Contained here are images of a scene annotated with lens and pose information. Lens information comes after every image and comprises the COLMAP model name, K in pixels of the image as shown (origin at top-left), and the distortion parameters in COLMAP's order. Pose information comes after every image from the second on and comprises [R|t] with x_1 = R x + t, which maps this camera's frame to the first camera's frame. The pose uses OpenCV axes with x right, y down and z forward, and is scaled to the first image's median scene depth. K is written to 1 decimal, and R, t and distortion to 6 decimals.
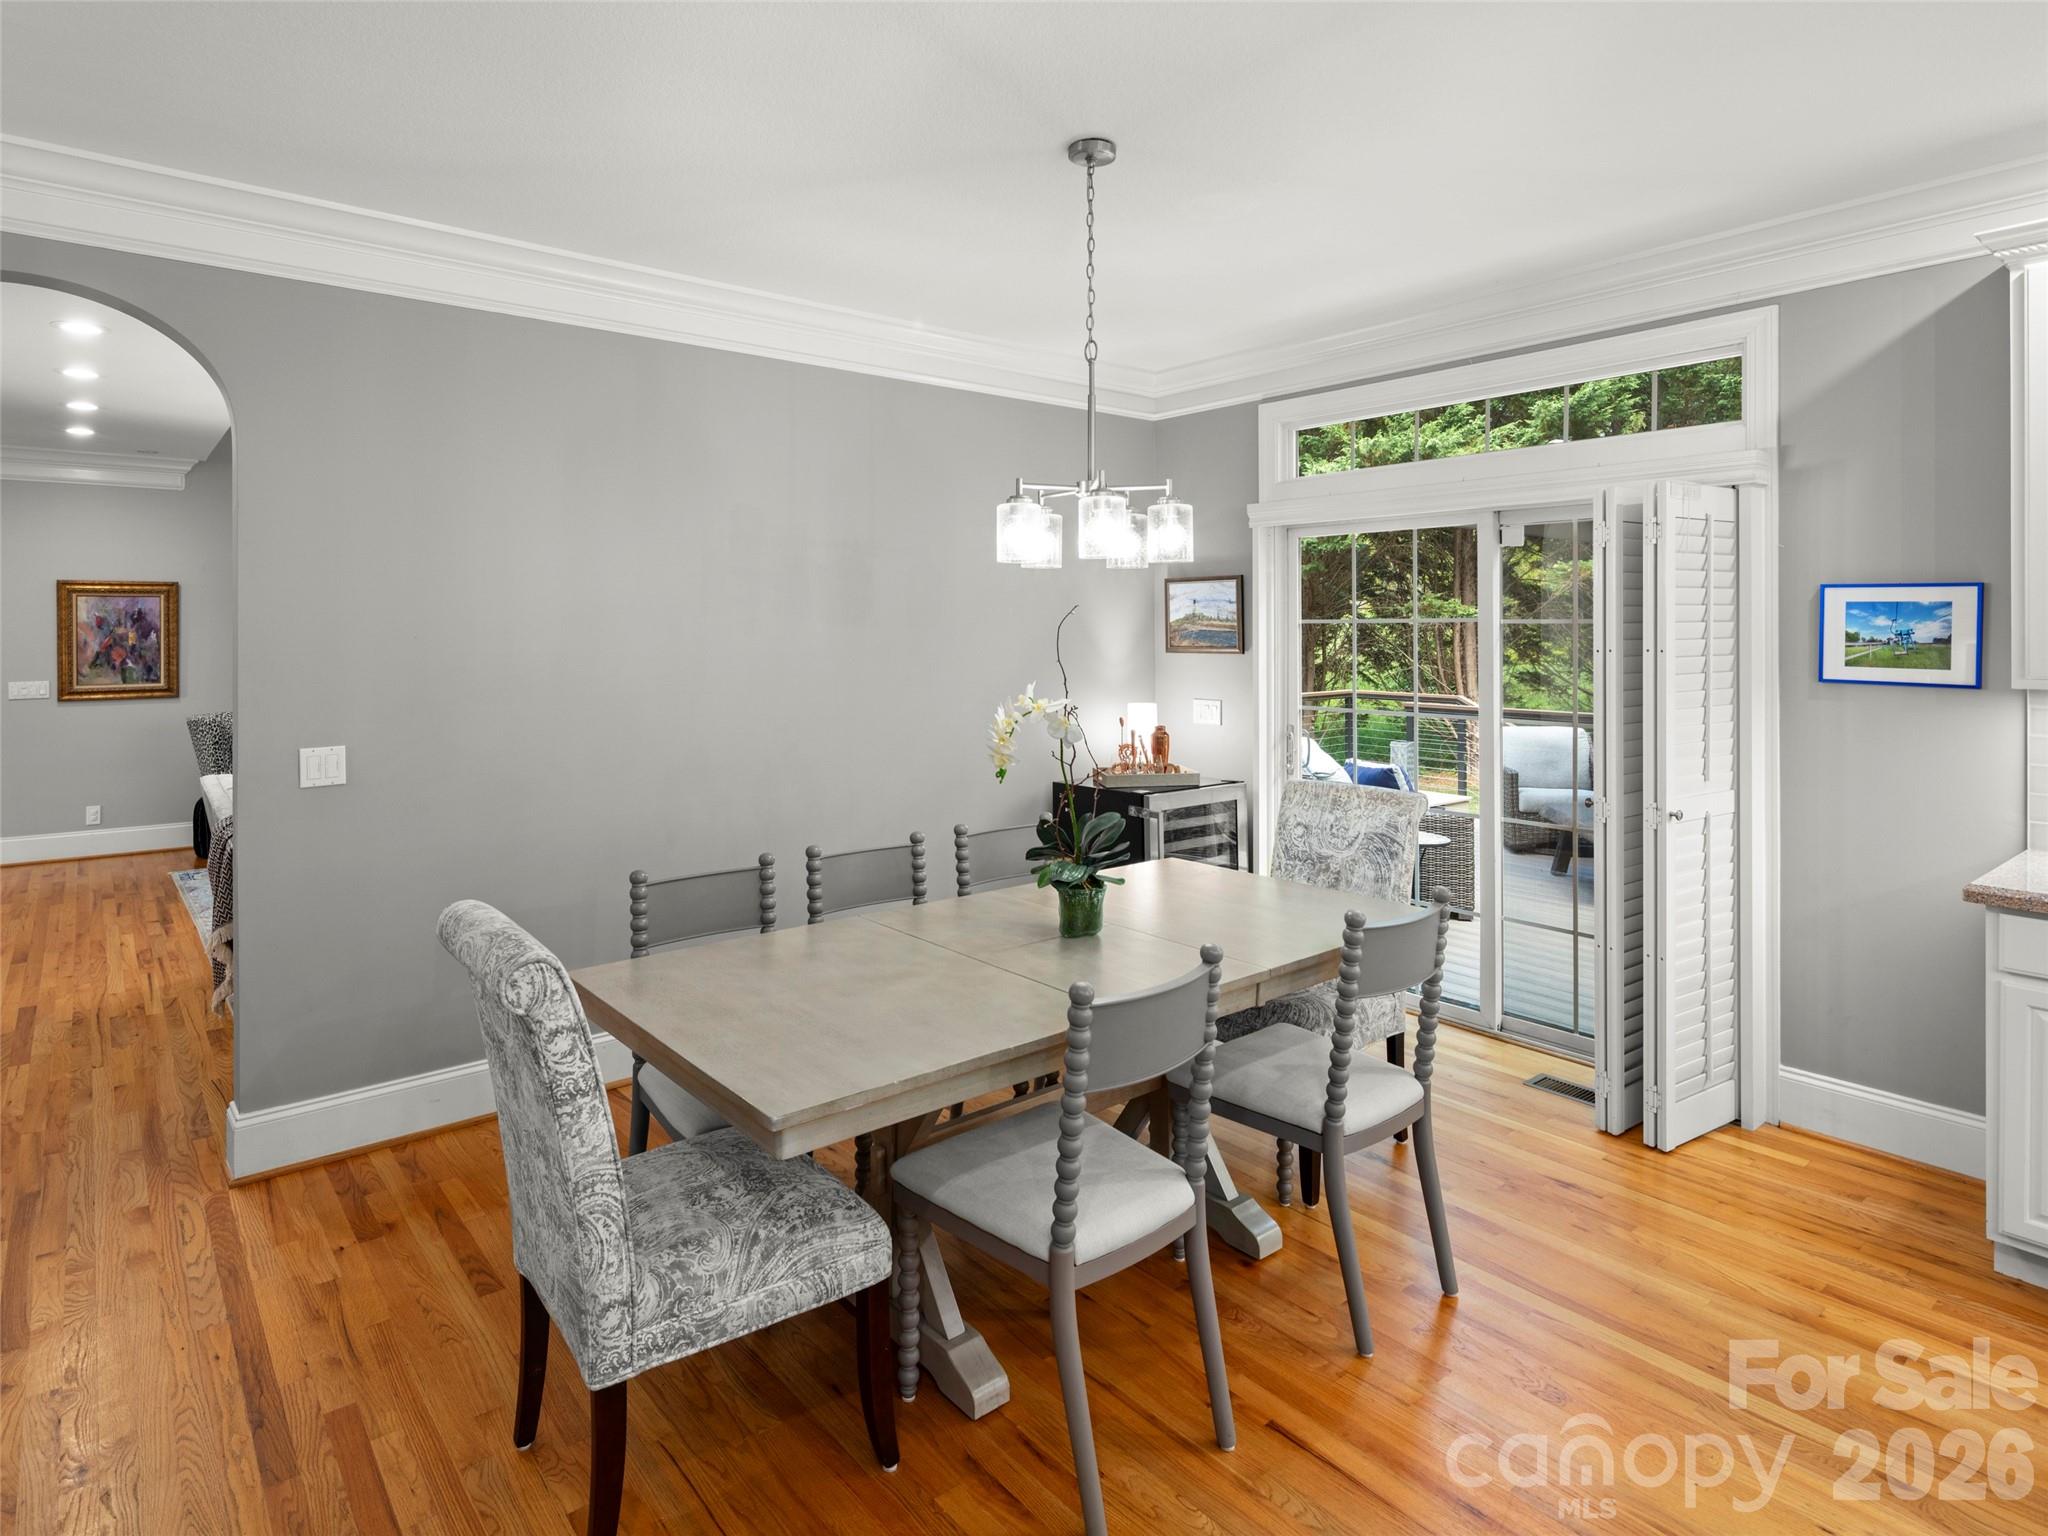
lens RADIAL K [[1116.0, 0, 971.9], [0, 1116.0, 634.4], [0, 0, 1]] dist [0.002765, -0.001526]
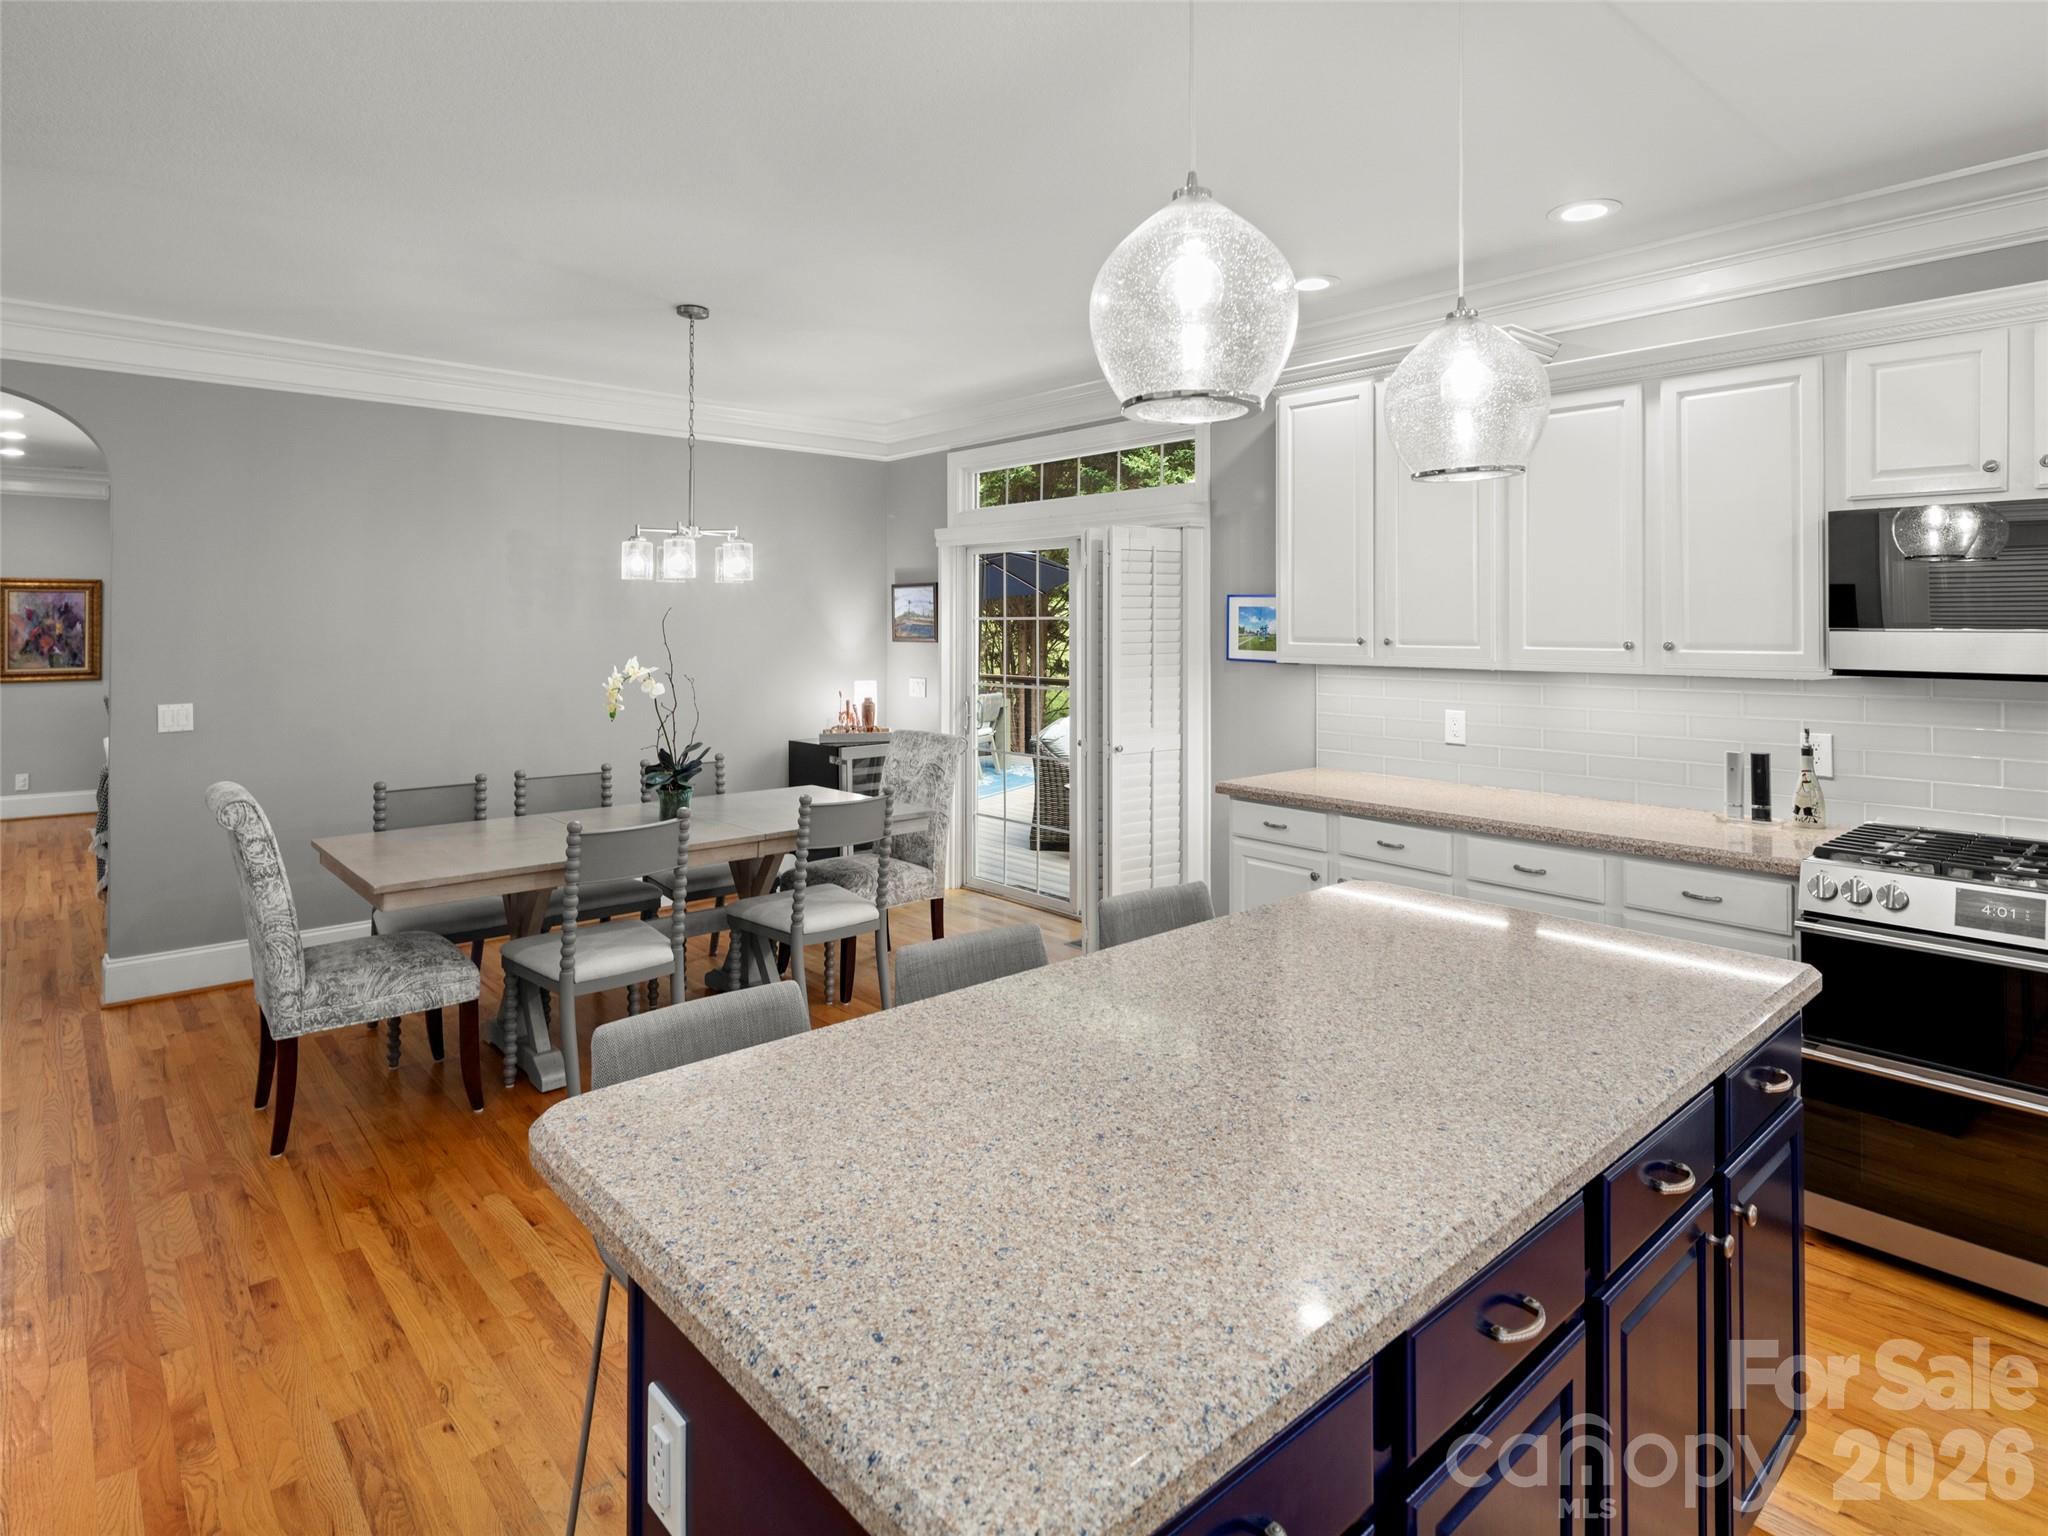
lens RADIAL K [[1109.3, 0, 1024.5], [0, 1109.3, 618.8], [0, 0, 1]] dist [0.000940, -0.001628]
pose [[0.998264, 0.003739, 0.058782, 0.405912], [-0.003221, 0.999955, -0.008909, 0.001344], [-0.058813, 0.008704, 0.998231, -0.464610]]
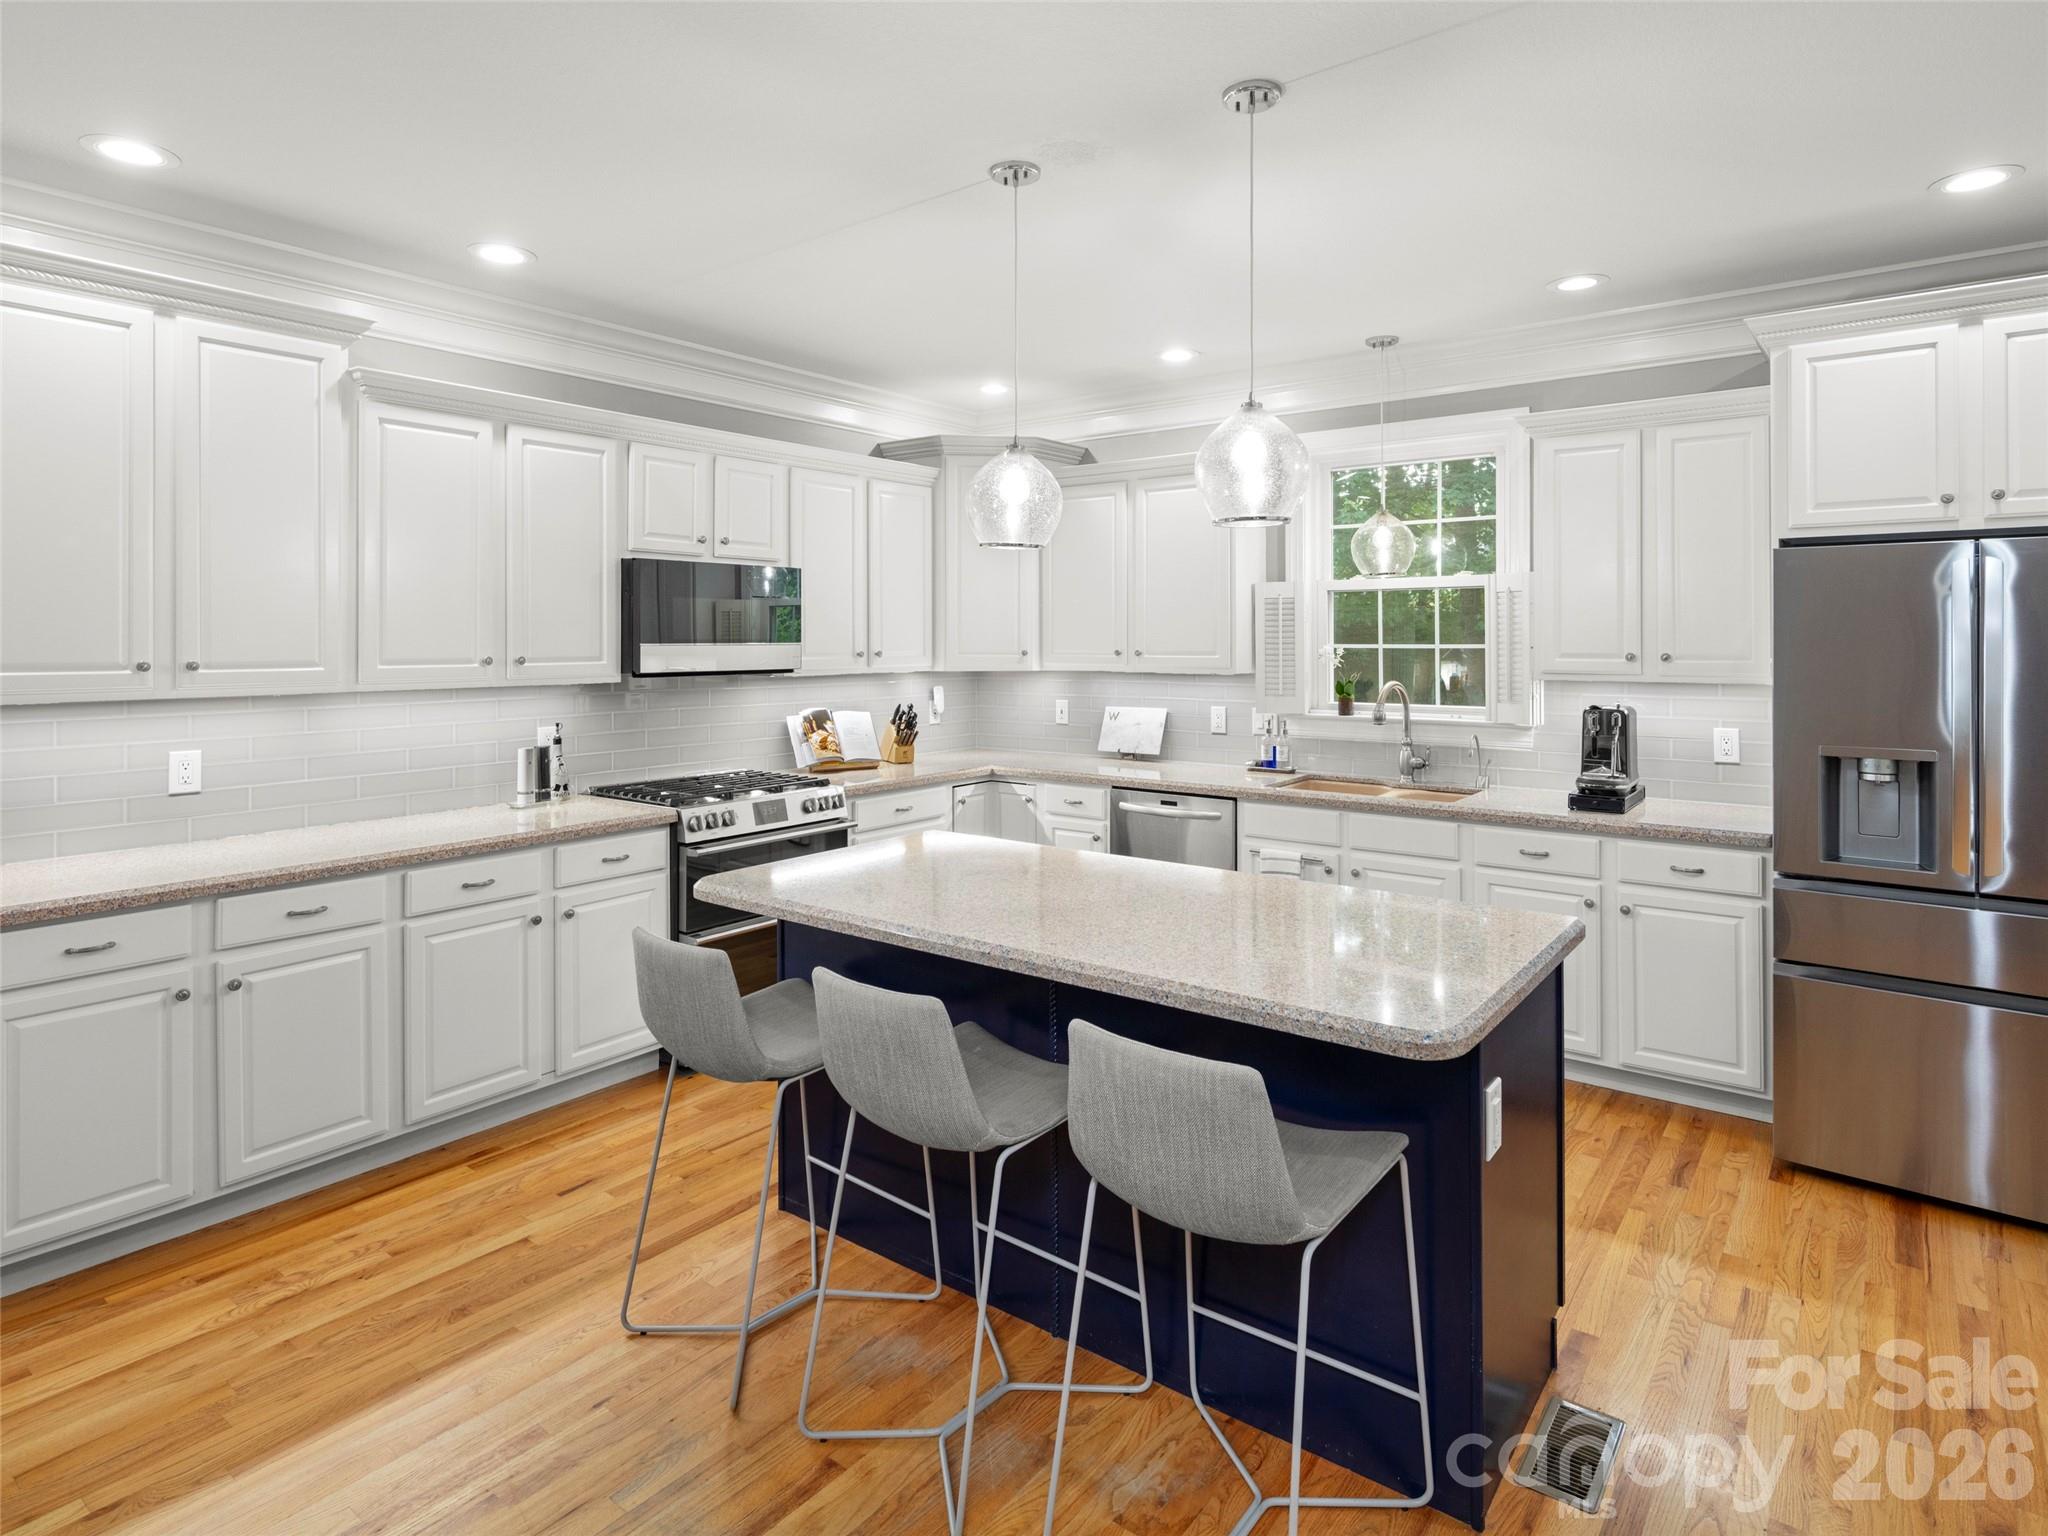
lens RADIAL K [[1124.8, 0, 1049.5], [0, 1124.8, 635.8], [0, 0, 1]] dist [0.001440, -0.000448]
pose [[-0.252080, 0.003793, 0.967699, -0.207438], [0.006838, 0.999974, -0.002139, -0.003817], [-0.967682, 0.006078, -0.252099, 0.262123]]
